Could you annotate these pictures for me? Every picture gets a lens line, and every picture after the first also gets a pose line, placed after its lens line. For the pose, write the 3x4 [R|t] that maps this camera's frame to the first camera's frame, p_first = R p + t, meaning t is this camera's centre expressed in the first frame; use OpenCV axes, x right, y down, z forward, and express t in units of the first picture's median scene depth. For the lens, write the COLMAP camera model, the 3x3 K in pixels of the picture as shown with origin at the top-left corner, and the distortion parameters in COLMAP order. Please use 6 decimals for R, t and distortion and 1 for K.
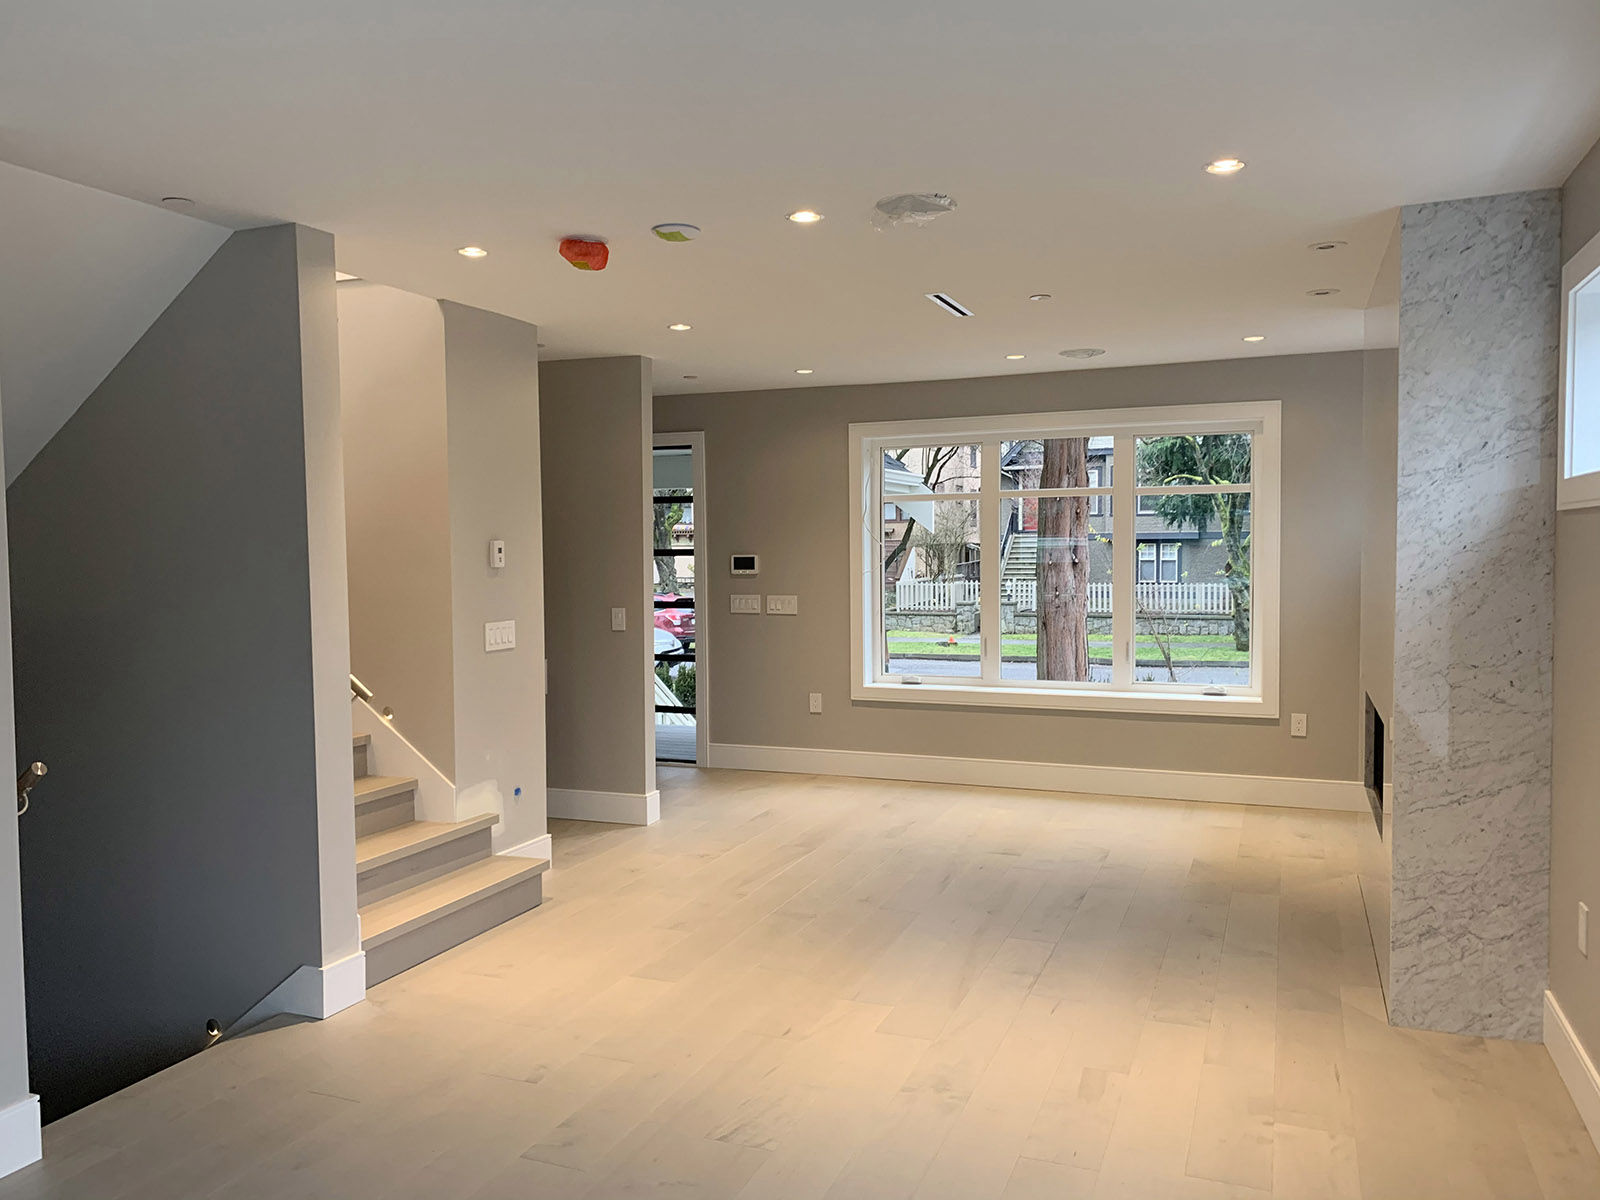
lens RADIAL K [[1220.4, 0, 800.0], [0, 1220.4, 600.0], [0, 0, 1]] dist [0.000811, 0.000265]
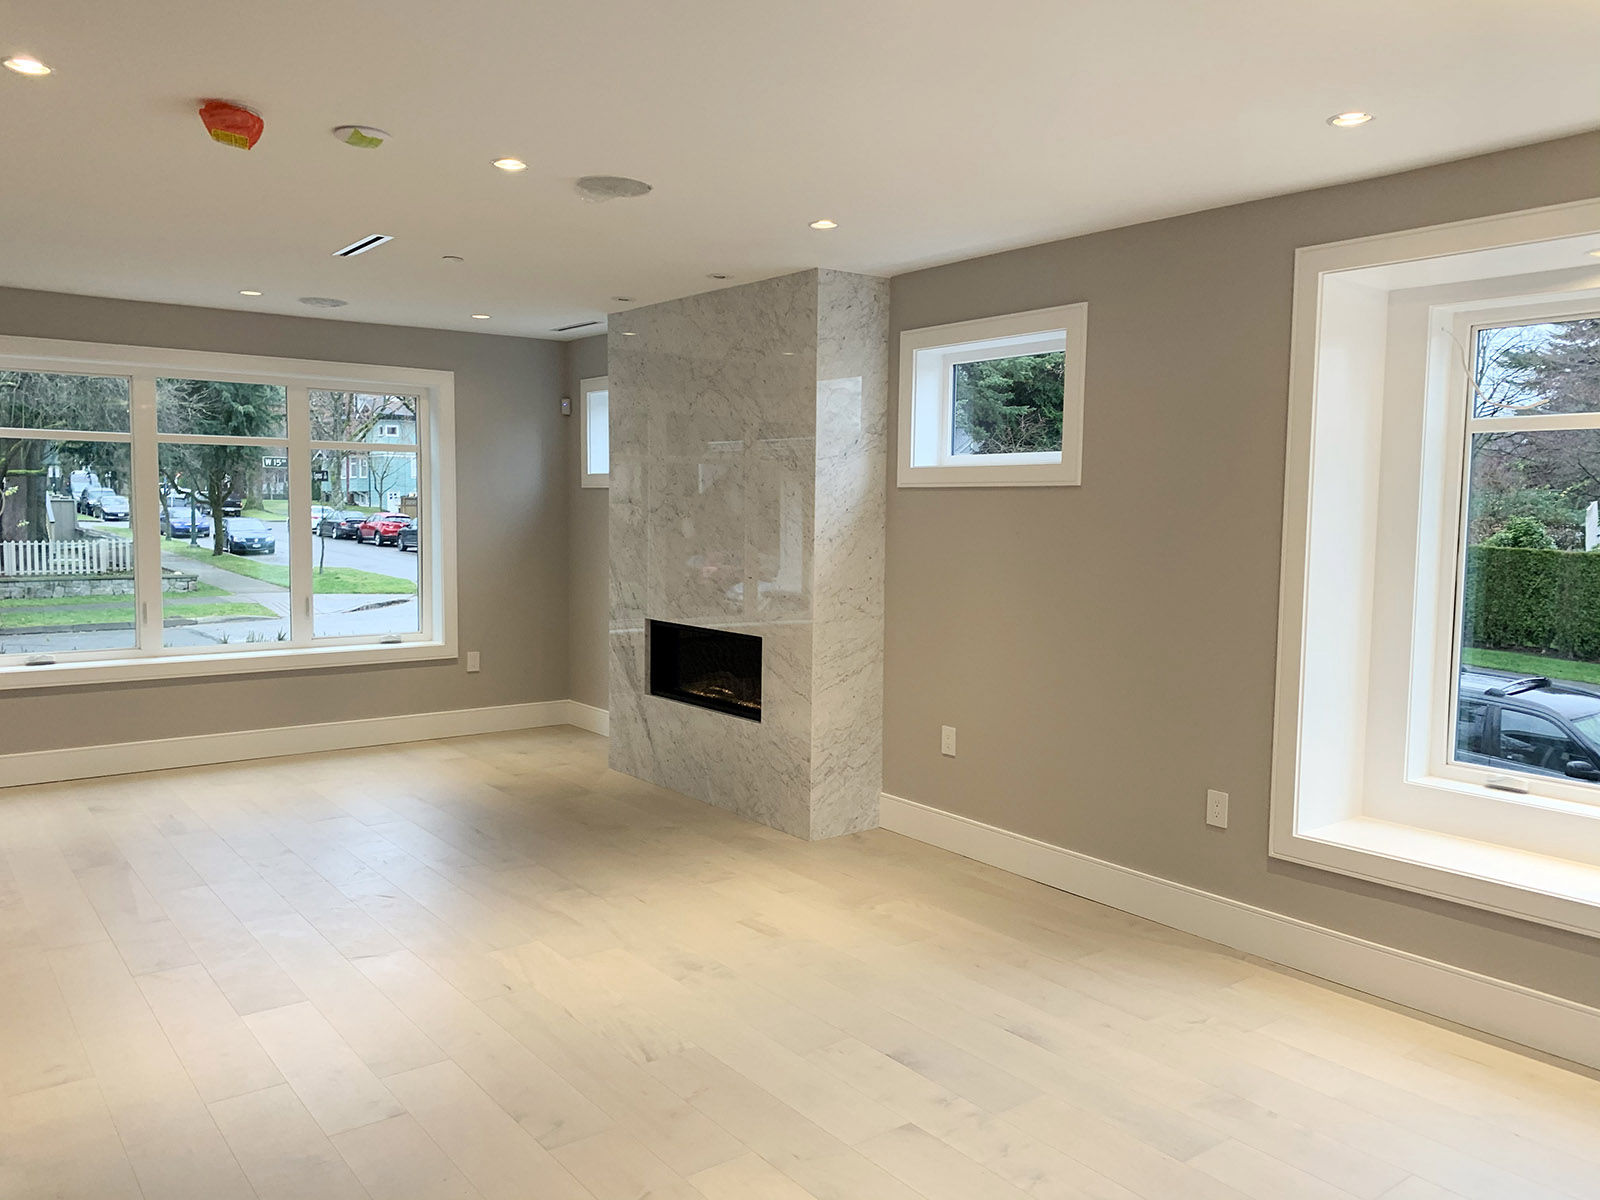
lens RADIAL K [[1211.5, 0, 800.0], [0, 1211.5, 600.0], [0, 0, 1]] dist [0.153549, -0.267570]
pose [[0.505960, -0.053441, 0.860900, -0.760909], [0.022890, 0.998559, 0.048534, -0.006078], [-0.862253, -0.004850, 0.506454, 0.293606]]
